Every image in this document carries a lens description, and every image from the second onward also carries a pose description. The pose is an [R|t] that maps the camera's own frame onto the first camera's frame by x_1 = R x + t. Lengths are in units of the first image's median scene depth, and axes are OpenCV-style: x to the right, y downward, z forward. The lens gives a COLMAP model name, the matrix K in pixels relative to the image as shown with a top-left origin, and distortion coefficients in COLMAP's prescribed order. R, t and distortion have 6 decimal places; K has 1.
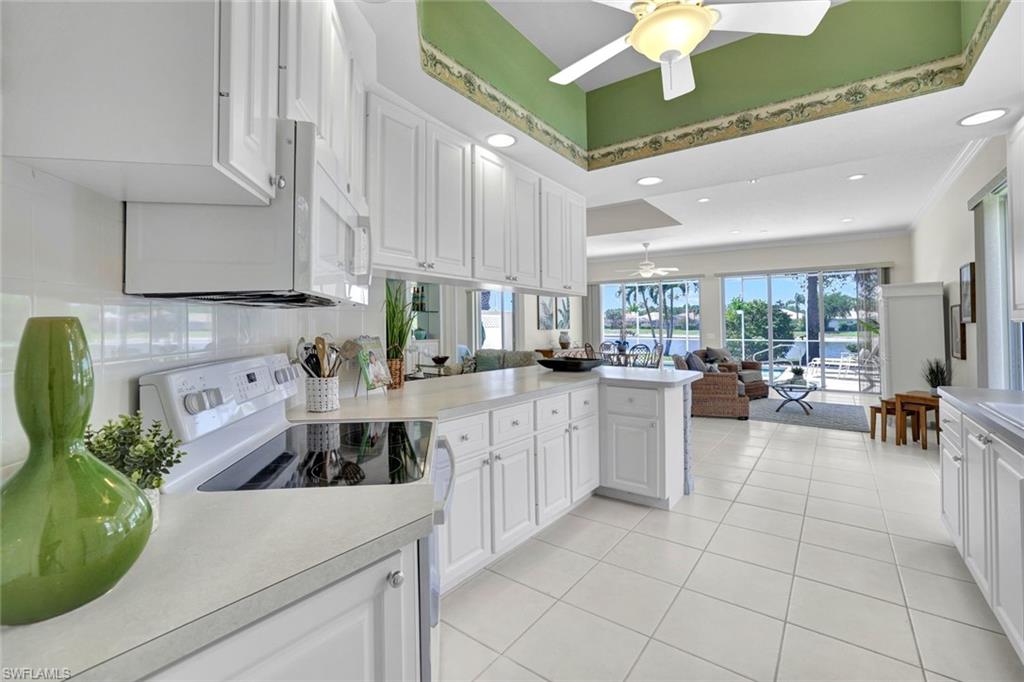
lens RADIAL K [[443.6, 0, 512.8], [0, 443.6, 318.6], [0, 0, 1]] dist [-0.000665, 0.000005]
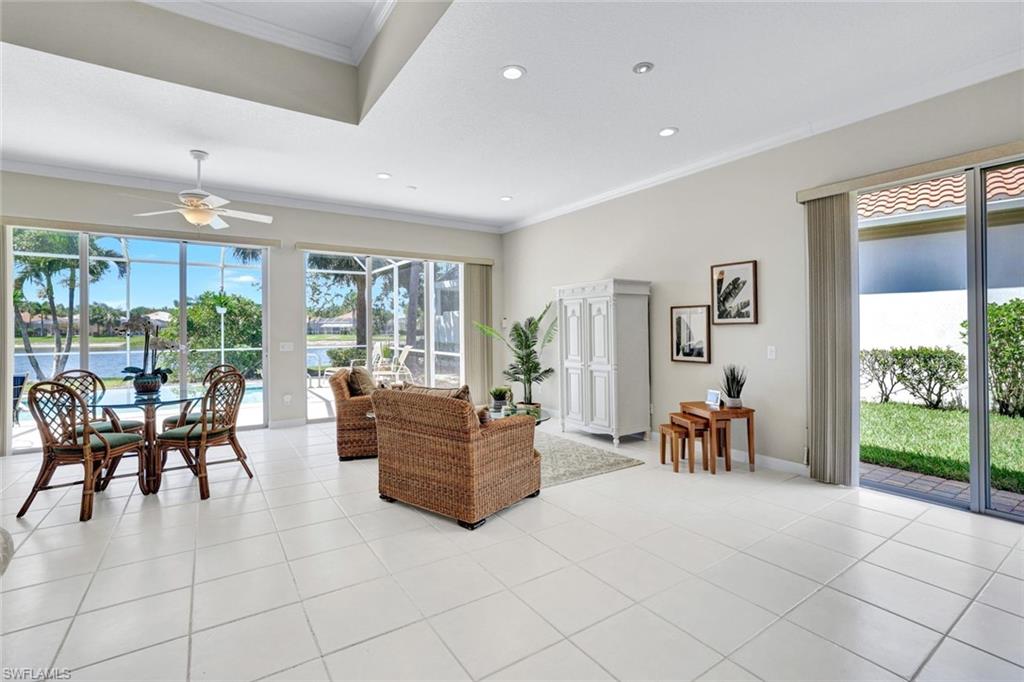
lens RADIAL K [[457.0, 0, 492.8], [0, 457.0, 326.2], [0, 0, 1]] dist [-0.000072, -0.000021]
pose [[0.363886, 0.004930, 0.931431, -0.028375], [-0.011441, 0.999934, -0.000823, 0.008361], [-0.931373, -0.010357, 0.363918, 0.499530]]
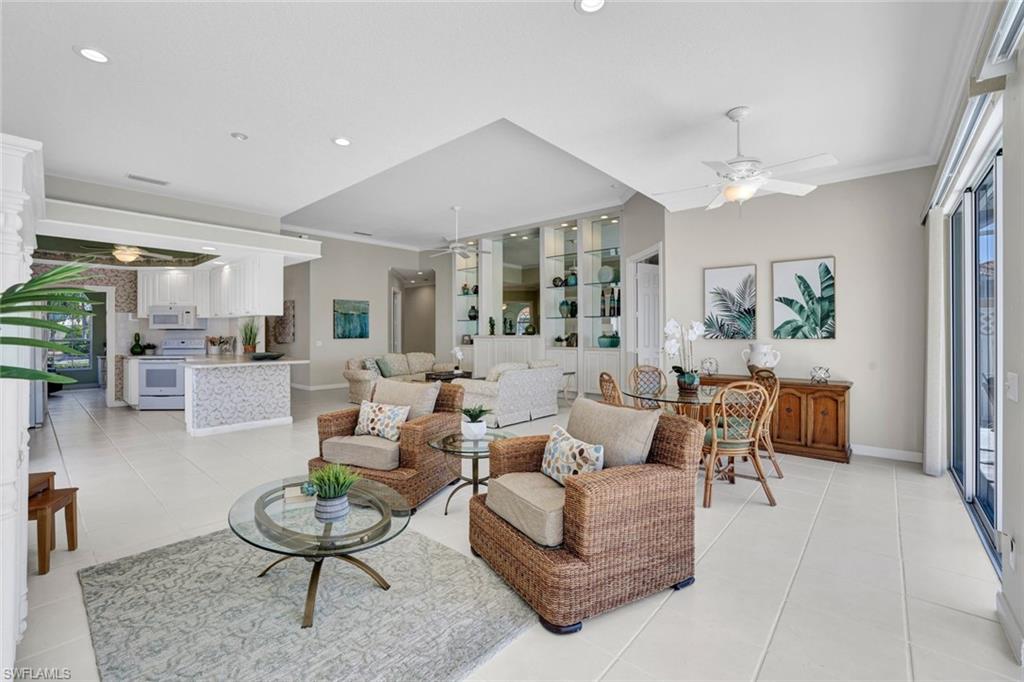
lens RADIAL K [[435.5, 0, 501.8], [0, 435.5, 331.0], [0, 0, 1]] dist [-0.024160, 0.000379]
pose [[-0.093581, -0.003478, -0.995606, 0.621249], [0.016671, 0.999848, -0.005060, 0.012863], [0.995472, -0.017071, -0.093509, 0.766493]]
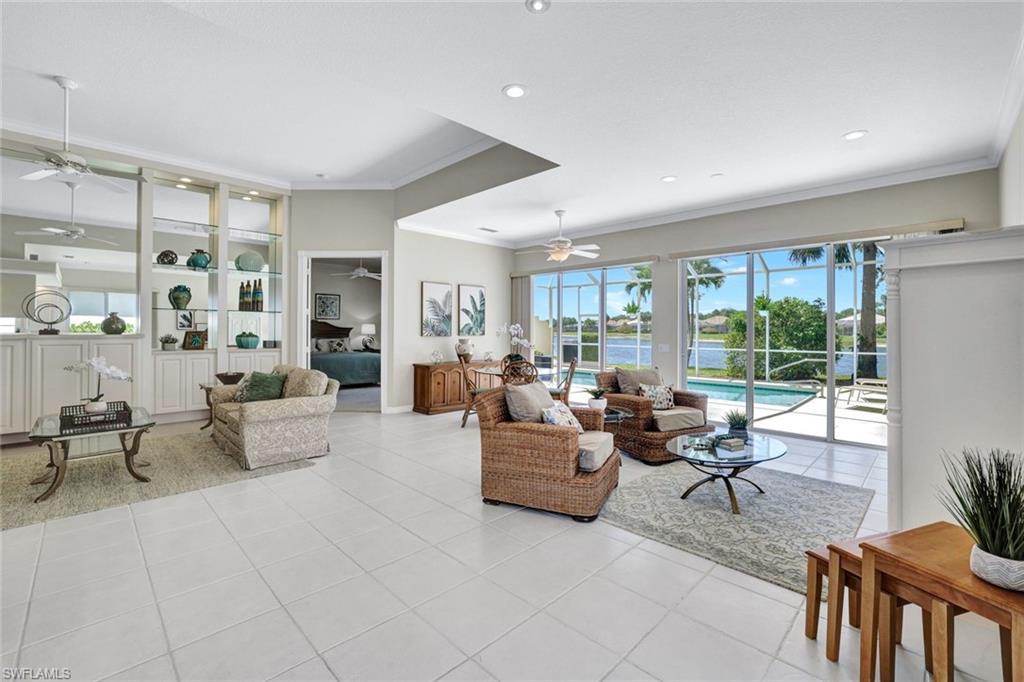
lens RADIAL K [[435.5, 0, 501.8], [0, 435.5, 331.0], [0, 0, 1]] dist [-0.024160, 0.000379]
pose [[0.986033, 0.006480, -0.166426, 0.300219], [-0.003102, 0.999784, 0.020548, 0.000889], [0.166523, -0.019745, 0.985840, 0.297256]]
